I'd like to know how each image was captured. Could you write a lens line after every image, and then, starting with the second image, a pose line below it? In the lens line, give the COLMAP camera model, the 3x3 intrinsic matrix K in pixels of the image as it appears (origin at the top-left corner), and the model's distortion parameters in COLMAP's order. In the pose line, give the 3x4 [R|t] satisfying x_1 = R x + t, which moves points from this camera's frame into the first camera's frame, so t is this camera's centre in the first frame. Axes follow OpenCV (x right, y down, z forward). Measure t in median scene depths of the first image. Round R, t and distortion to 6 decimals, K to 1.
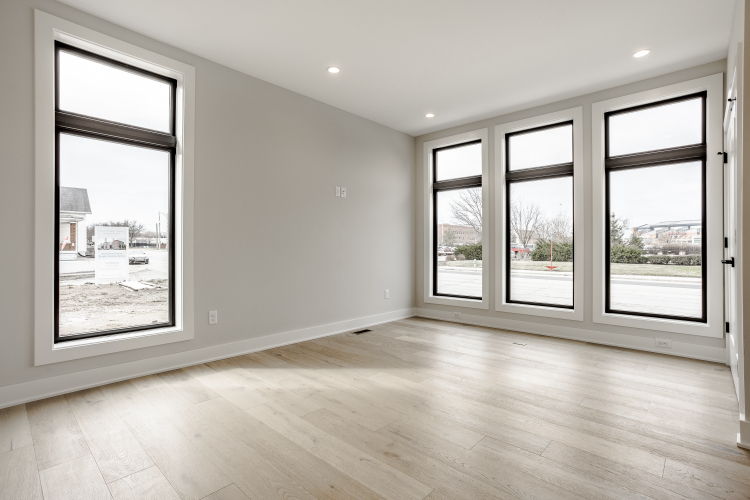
lens RADIAL K [[363.2, 0, 379.4], [0, 363.2, 251.9], [0, 0, 1]] dist [-0.027283, 0.001319]
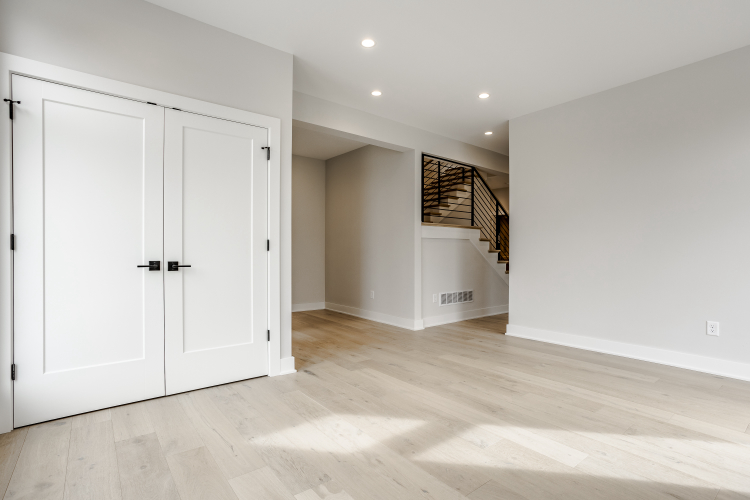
lens RADIAL K [[363.2, 0, 375.3], [0, 363.2, 250.7], [0, 0, 1]] dist [-0.027283, 0.001319]
pose [[-0.987520, -0.005381, 0.157404, 0.043655], [-0.005621, 0.999984, -0.001079, -0.002482], [-0.157396, -0.001951, -0.987534, 0.305303]]
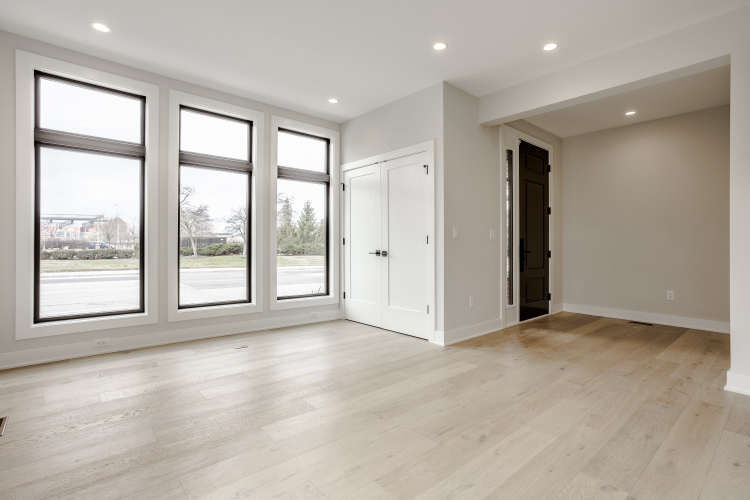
lens RADIAL K [[363.2, 0, 380.1], [0, 363.2, 245.1], [0, 0, 1]] dist [-0.027283, 0.001319]
pose [[0.110122, 0.002114, 0.993916, -0.119854], [0.000680, 0.999997, -0.002203, -0.000972], [-0.993918, 0.000918, 0.110120, 0.133791]]
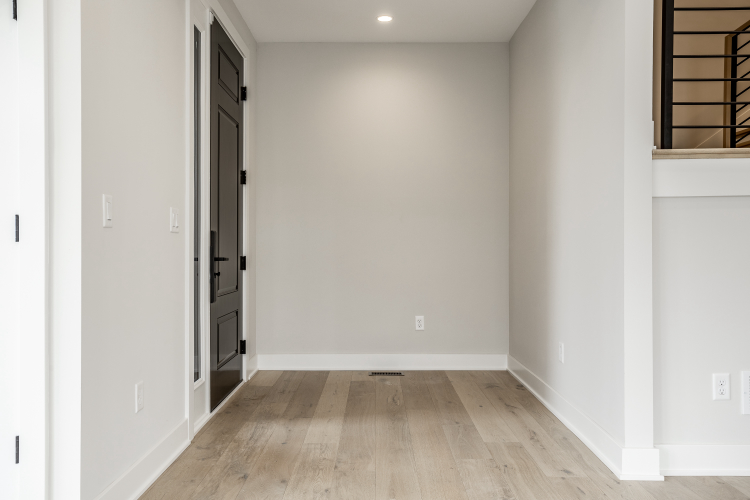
lens RADIAL K [[592.3, 0, 379.3], [0, 592.3, 244.3], [0, 0, 1]] dist [-0.002637, -0.003874]
pose [[-0.678005, 0.006991, 0.735024, -0.017783], [0.004459, 0.999975, -0.005398, -0.000249], [-0.735043, -0.000383, -0.678020, 0.156705]]
